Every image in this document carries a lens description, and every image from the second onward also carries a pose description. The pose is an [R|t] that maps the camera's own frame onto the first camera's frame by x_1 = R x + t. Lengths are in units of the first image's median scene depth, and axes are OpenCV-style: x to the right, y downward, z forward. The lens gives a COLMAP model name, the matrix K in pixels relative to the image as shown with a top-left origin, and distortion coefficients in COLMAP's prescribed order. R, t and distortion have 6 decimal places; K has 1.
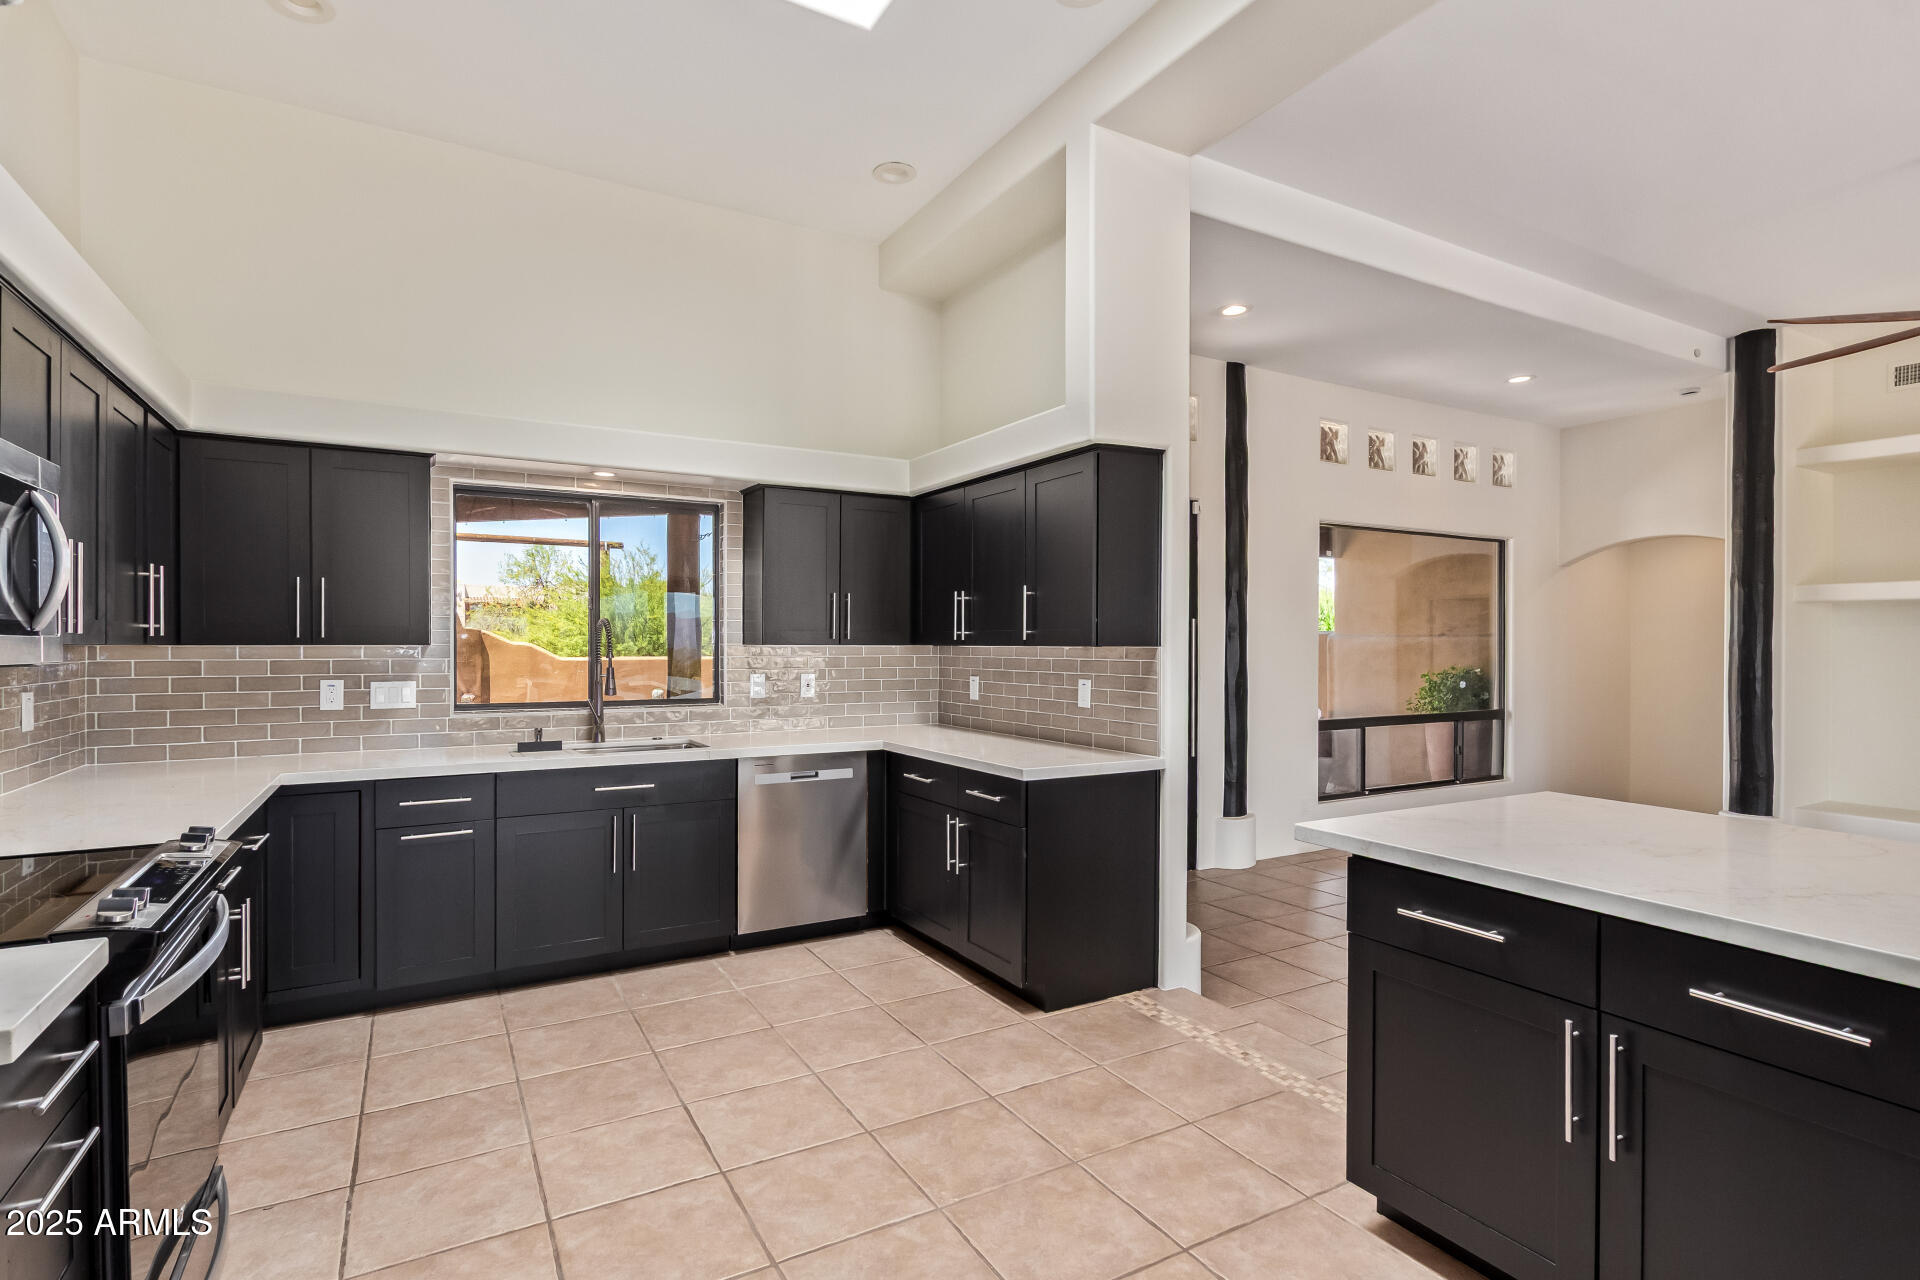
lens RADIAL K [[933.3, 0, 956.3], [0, 933.3, 648.4], [0, 0, 1]] dist [0.000021, 0.000346]
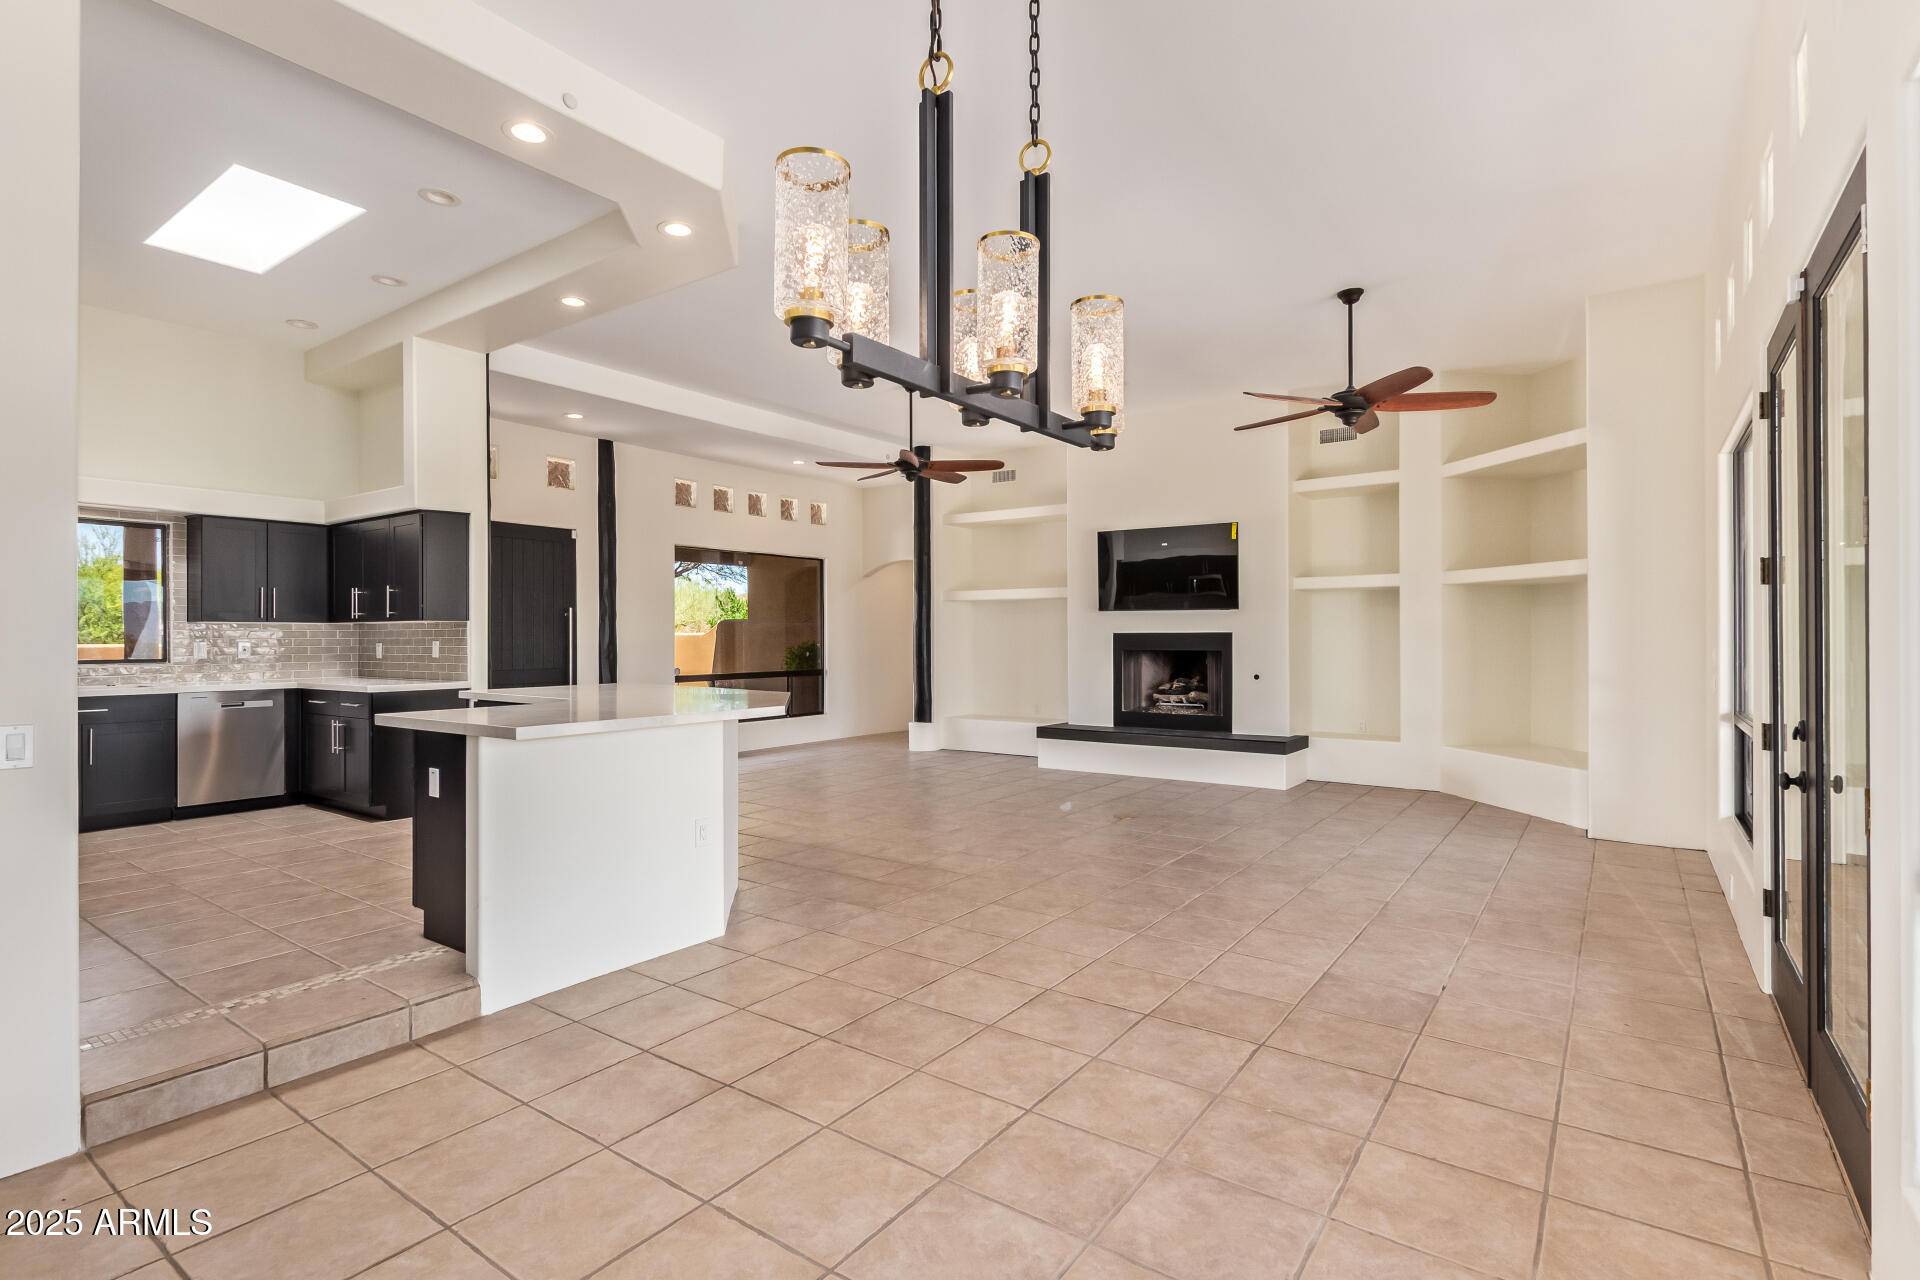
lens RADIAL K [[924.5, 0, 960.0], [0, 924.5, 640.0], [0, 0, 1]] dist [0.002462, 0.000368]
pose [[0.911444, -0.006044, 0.411379, 0.268042], [0.006917, 0.999976, -0.000634, 0.032890], [-0.411366, 0.003423, 0.911464, -0.790210]]
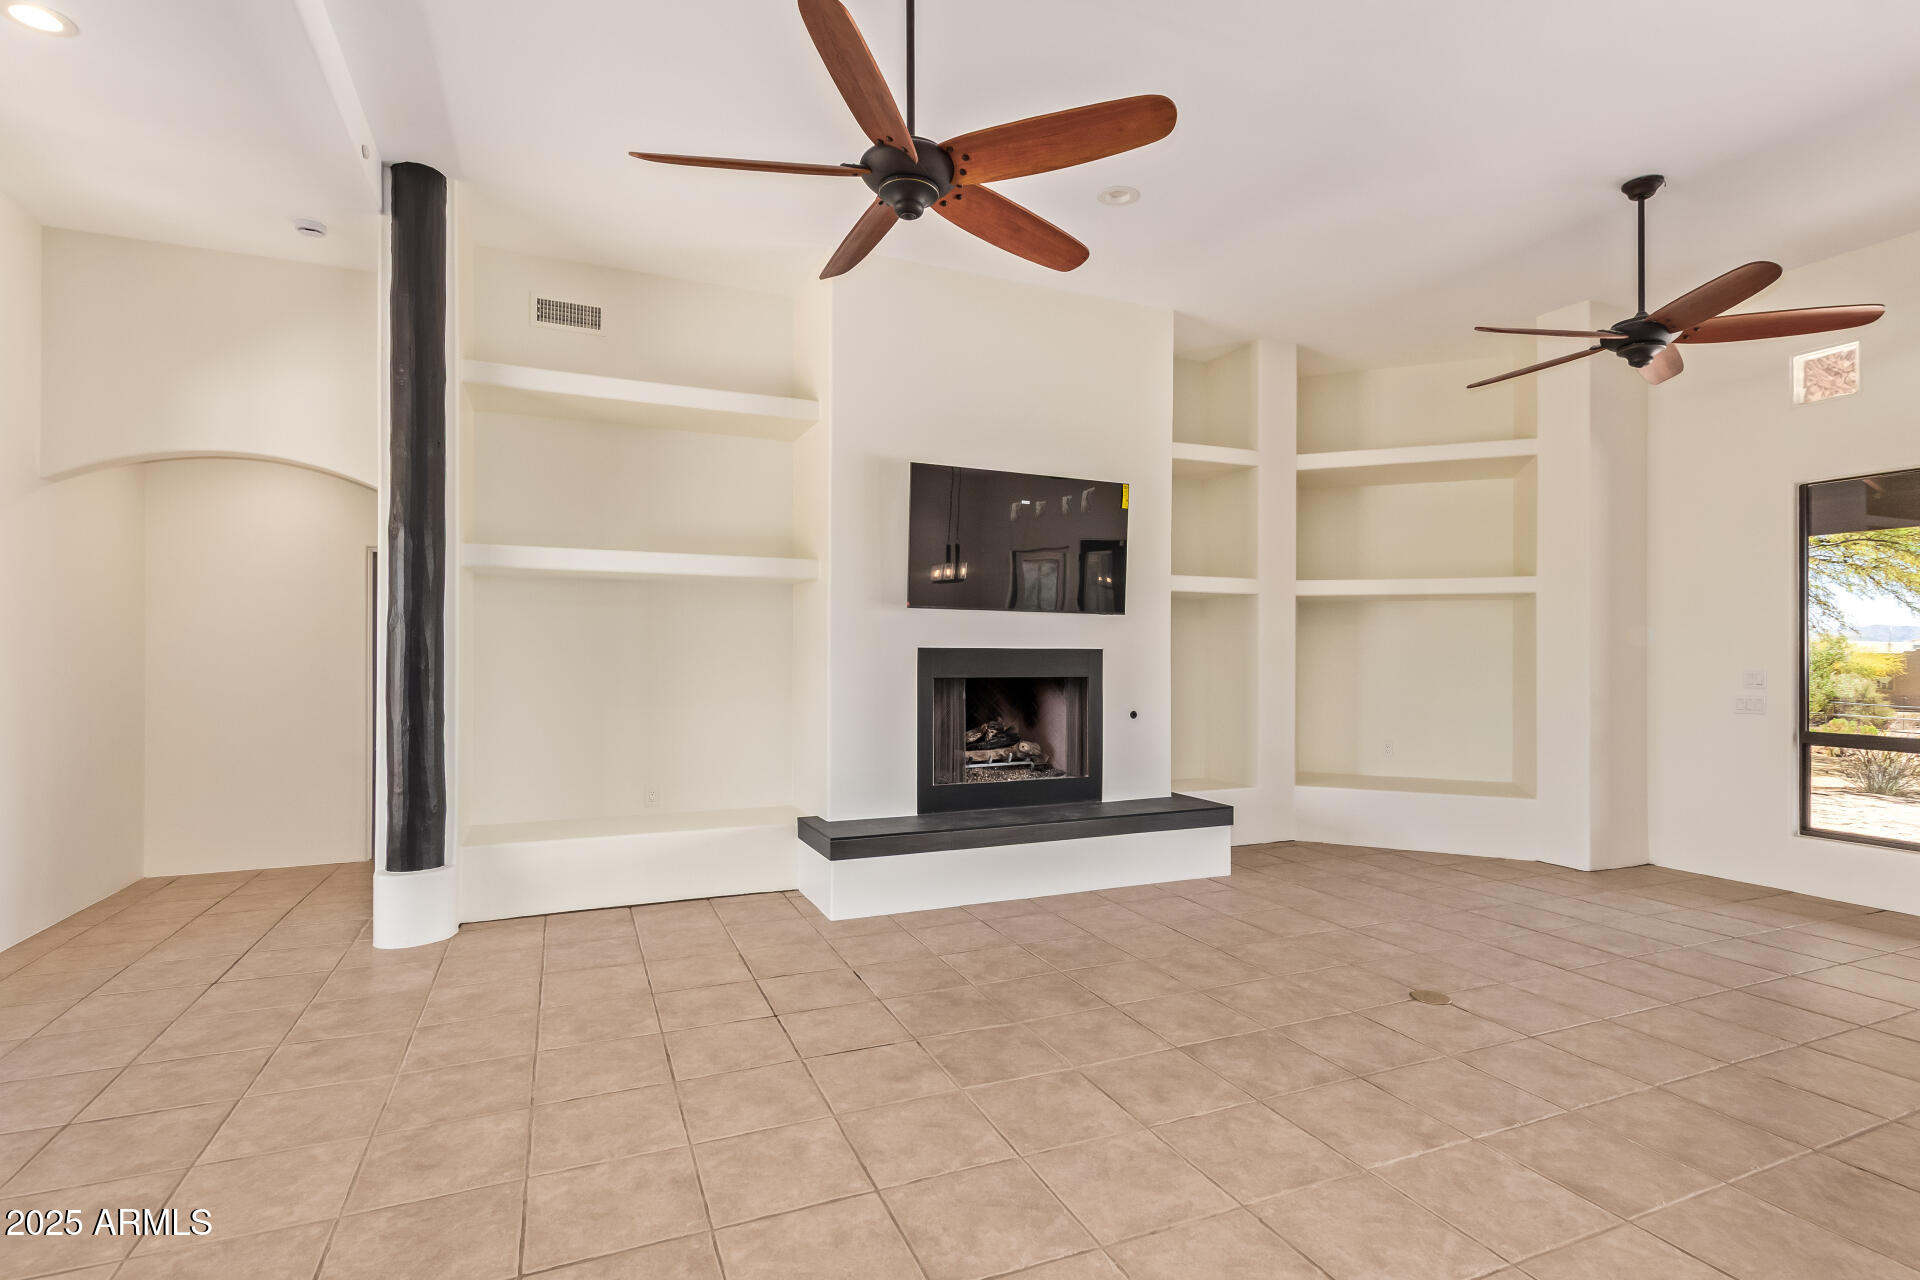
lens RADIAL K [[924.5, 0, 960.0], [0, 924.5, 640.0], [0, 0, 1]] dist [0.002462, 0.000368]
pose [[0.118503, 0.015128, 0.992838, 0.290886], [0.002526, 0.999876, -0.015537, 0.027660], [-0.992950, 0.004349, 0.118450, 0.680657]]
